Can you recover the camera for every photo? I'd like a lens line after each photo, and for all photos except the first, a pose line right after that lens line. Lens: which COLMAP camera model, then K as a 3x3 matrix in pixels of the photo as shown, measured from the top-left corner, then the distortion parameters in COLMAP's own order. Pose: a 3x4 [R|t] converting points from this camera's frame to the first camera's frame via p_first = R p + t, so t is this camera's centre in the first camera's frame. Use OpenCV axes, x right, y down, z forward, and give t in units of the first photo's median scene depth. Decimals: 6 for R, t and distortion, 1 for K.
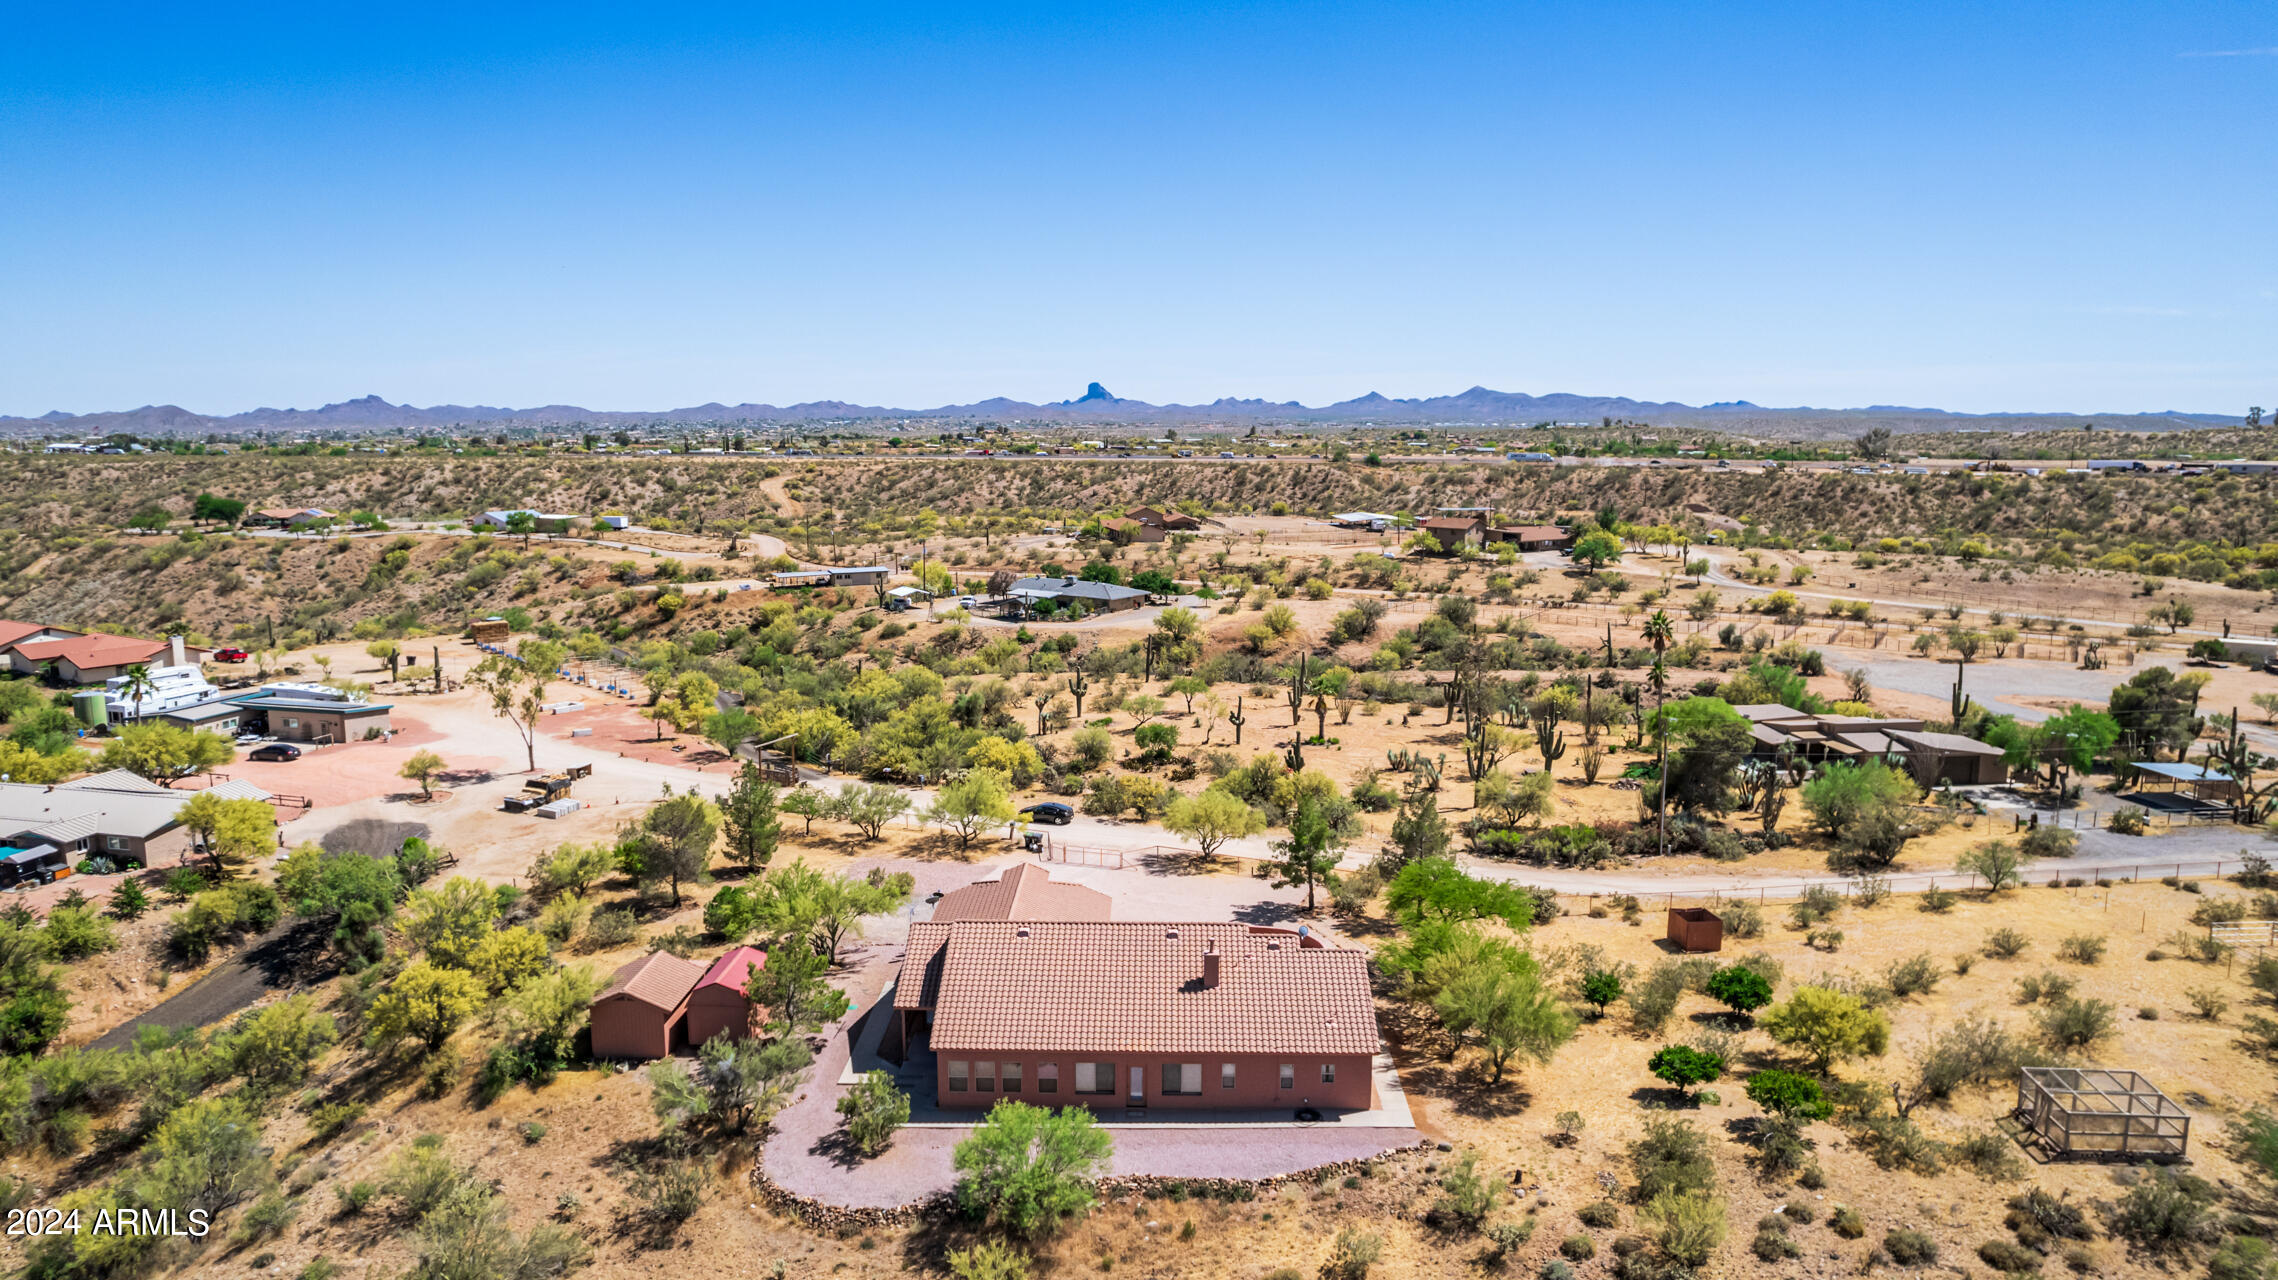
lens RADIAL K [[1455.6, 0, 1140.6], [0, 1455.6, 630.1], [0, 0, 1]] dist [-0.079289, 0.072444]
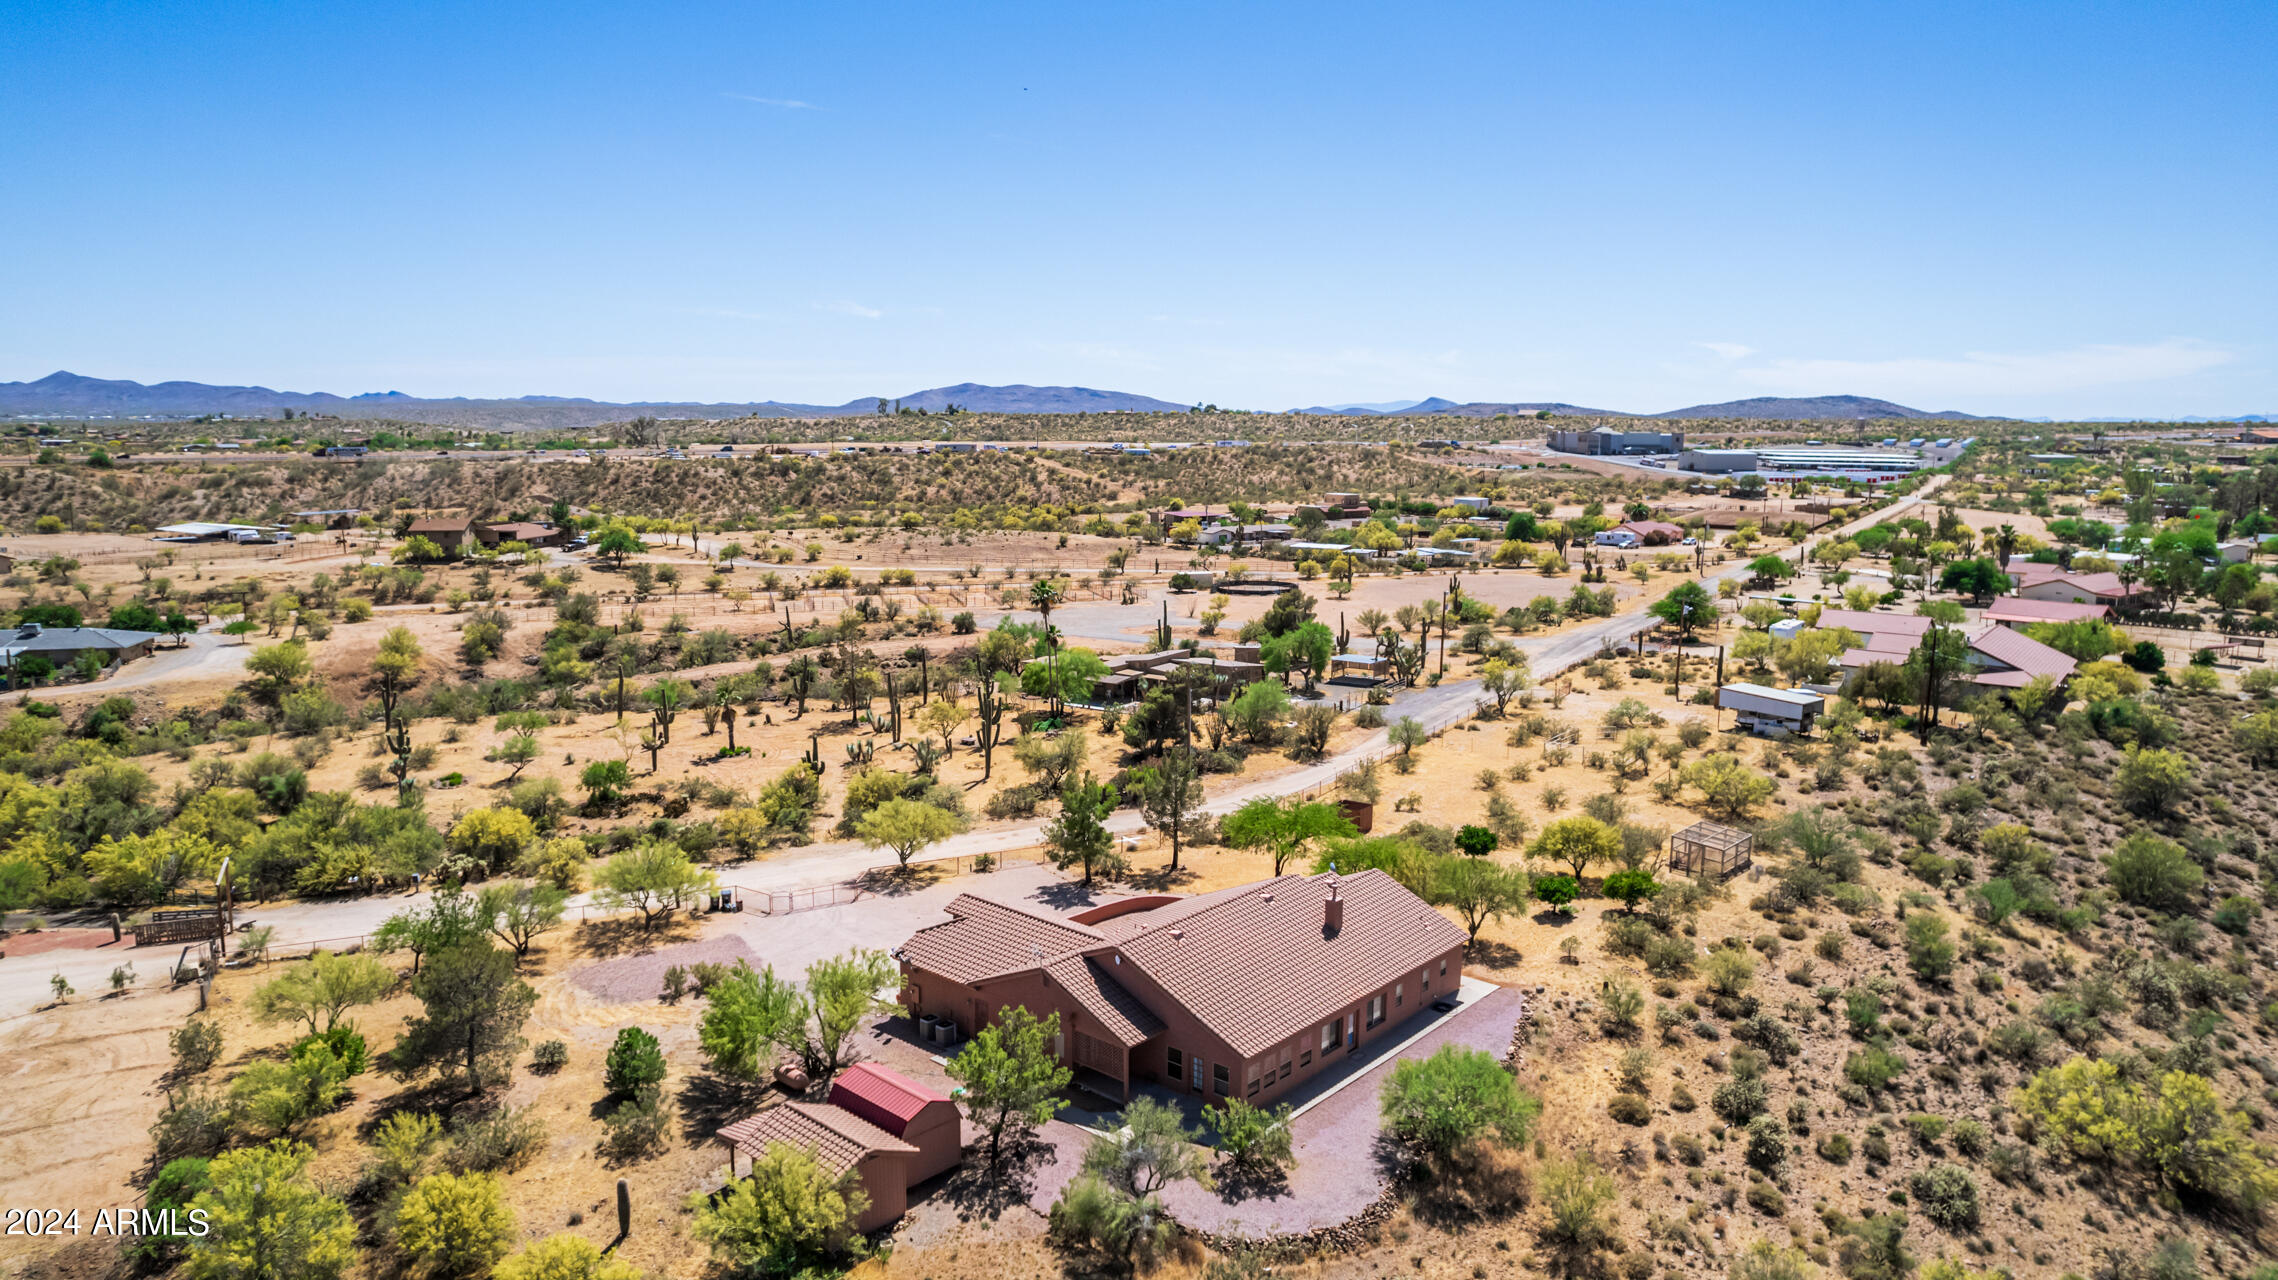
lens RADIAL K [[1455.6, 0, 1140.6], [0, 1455.6, 630.1], [0, 0, 1]] dist [-0.079289, 0.072444]
pose [[0.644469, -0.109976, 0.756681, -0.230455], [0.104959, 0.992959, 0.054922, -0.014484], [-0.757393, 0.044025, 0.651474, 0.106307]]
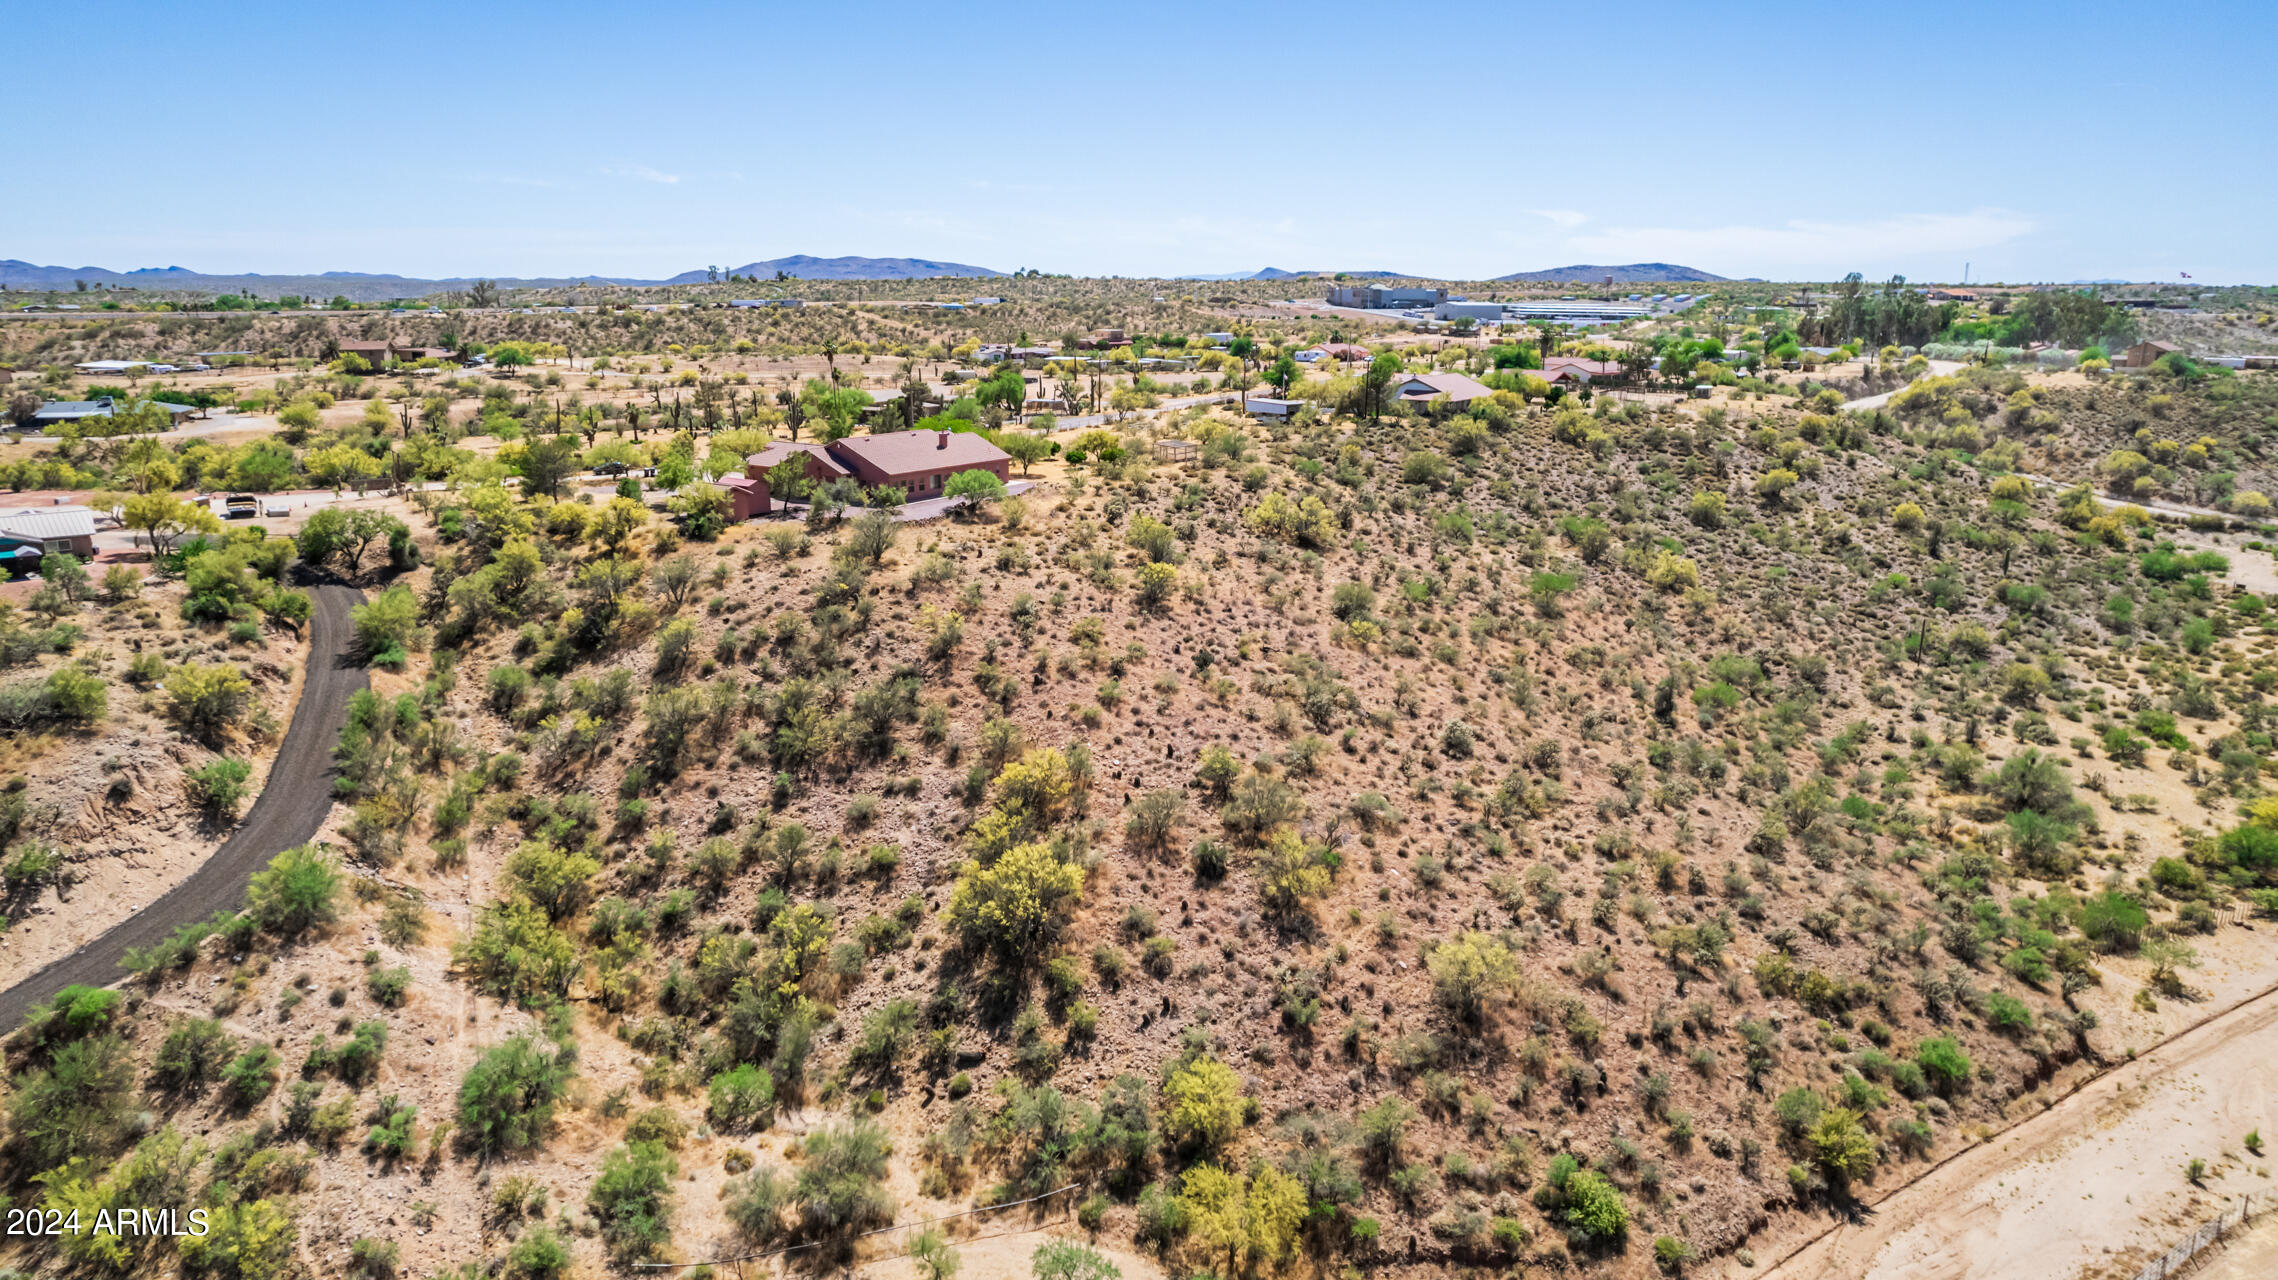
lens RADIAL K [[1455.6, 0, 1140.6], [0, 1455.6, 630.1], [0, 0, 1]] dist [-0.079289, 0.072444]
pose [[0.558378, -0.191395, 0.807206, -0.482922], [0.118068, 0.981452, 0.151037, 0.059261], [-0.821142, 0.010970, 0.570619, -0.174515]]
